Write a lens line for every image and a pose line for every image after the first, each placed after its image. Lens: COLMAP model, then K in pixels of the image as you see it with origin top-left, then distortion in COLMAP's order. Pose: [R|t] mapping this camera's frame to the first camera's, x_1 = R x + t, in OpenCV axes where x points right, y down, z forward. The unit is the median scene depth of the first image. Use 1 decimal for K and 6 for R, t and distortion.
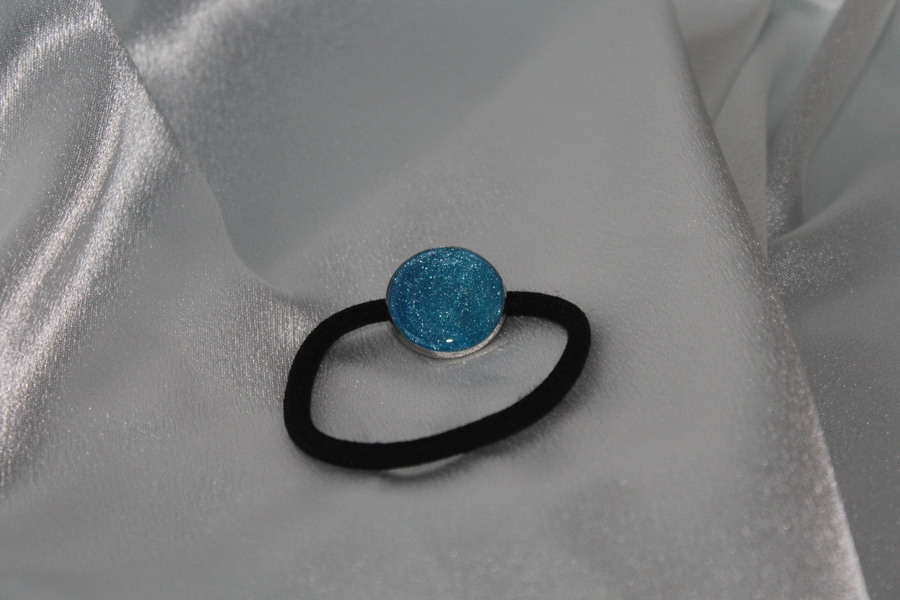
lens RADIAL K [[1617.0, 0, 450.0], [0, 1617.0, 300.0], [0, 0, 1]] dist [0.057806, -0.217381]
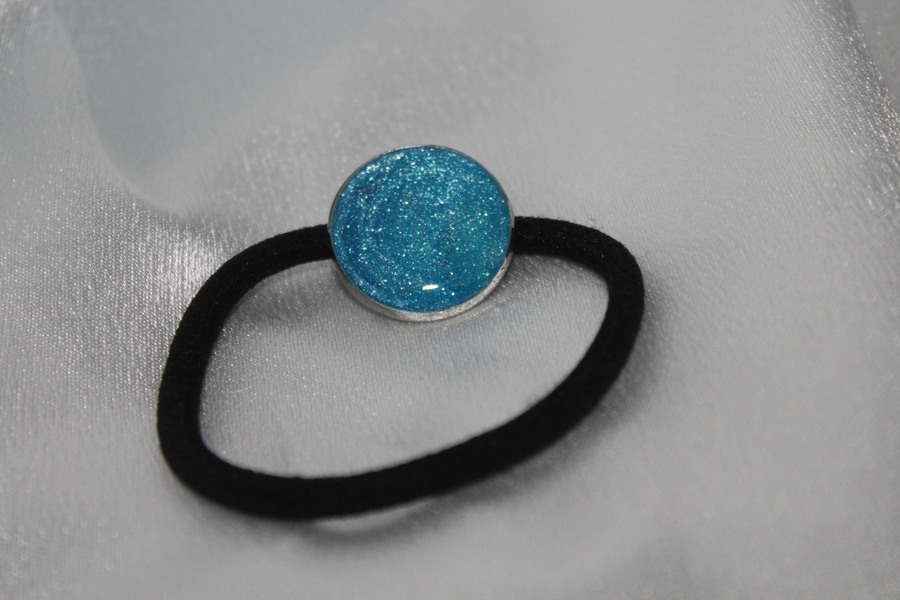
lens RADIAL K [[1617.0, 0, 450.0], [0, 1617.0, 300.0], [0, 0, 1]] dist [0.057806, -0.217381]
pose [[0.999708, 0.021459, -0.011091, 0.017282], [-0.020176, 0.994256, 0.105112, -0.040548], [0.013283, -0.104858, 0.994399, 0.357378]]
